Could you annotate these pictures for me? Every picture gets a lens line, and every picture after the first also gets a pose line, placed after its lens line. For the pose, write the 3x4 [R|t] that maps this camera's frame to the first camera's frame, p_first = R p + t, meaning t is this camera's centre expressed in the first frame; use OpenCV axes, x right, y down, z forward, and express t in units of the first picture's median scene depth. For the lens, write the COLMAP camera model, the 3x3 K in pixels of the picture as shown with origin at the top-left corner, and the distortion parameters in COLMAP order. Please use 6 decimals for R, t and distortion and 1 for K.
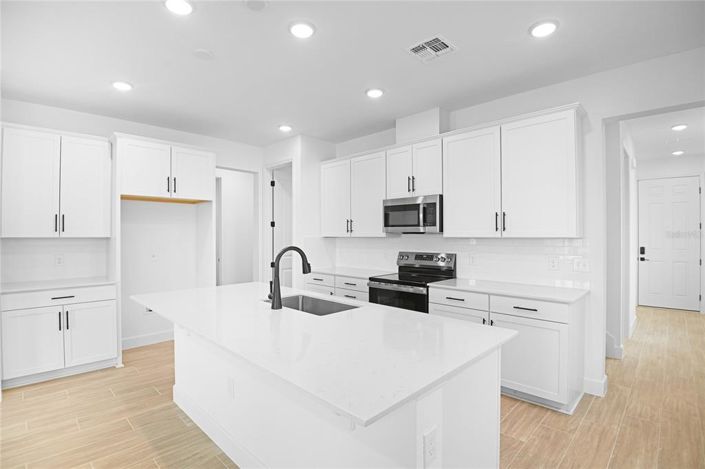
lens RADIAL K [[343.3, 0, 352.5], [0, 343.3, 234.5], [0, 0, 1]] dist [-0.032872, -0.000652]
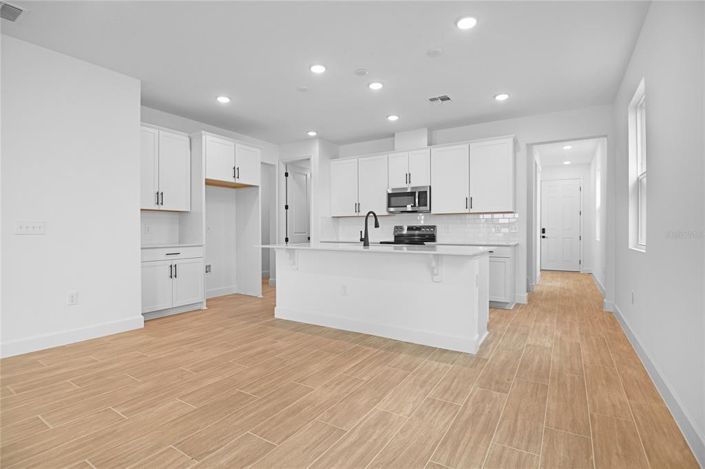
lens RADIAL K [[349.4, 0, 352.5], [0, 349.4, 234.5], [0, 0, 1]] dist [-0.001902, -0.000316]
pose [[0.976239, -0.000908, 0.216692, -0.403821], [-0.001497, 0.999939, 0.010934, 0.081325], [-0.216689, -0.010999, 0.976179, -0.440916]]
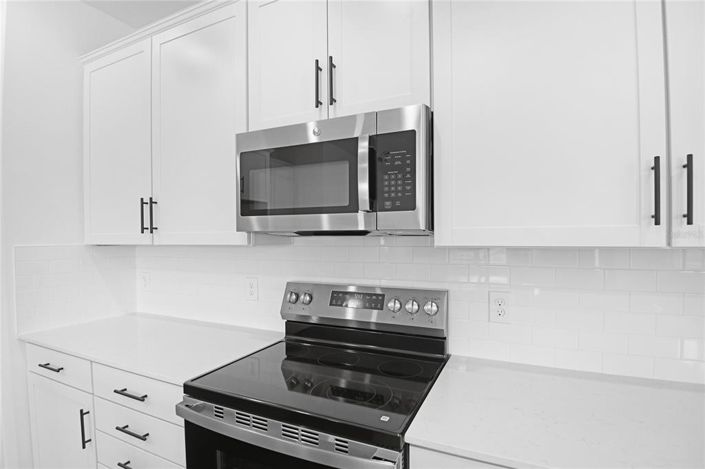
lens RADIAL K [[312.3, 0, 364.4], [0, 312.3, 232.9], [0, 0, 1]] dist [-0.002067, -0.000239]
pose [[0.926832, -0.001018, 0.375476, 0.096546], [0.004842, 0.999946, -0.009241, -0.002330], [-0.375446, 0.010383, 0.926786, 0.729575]]
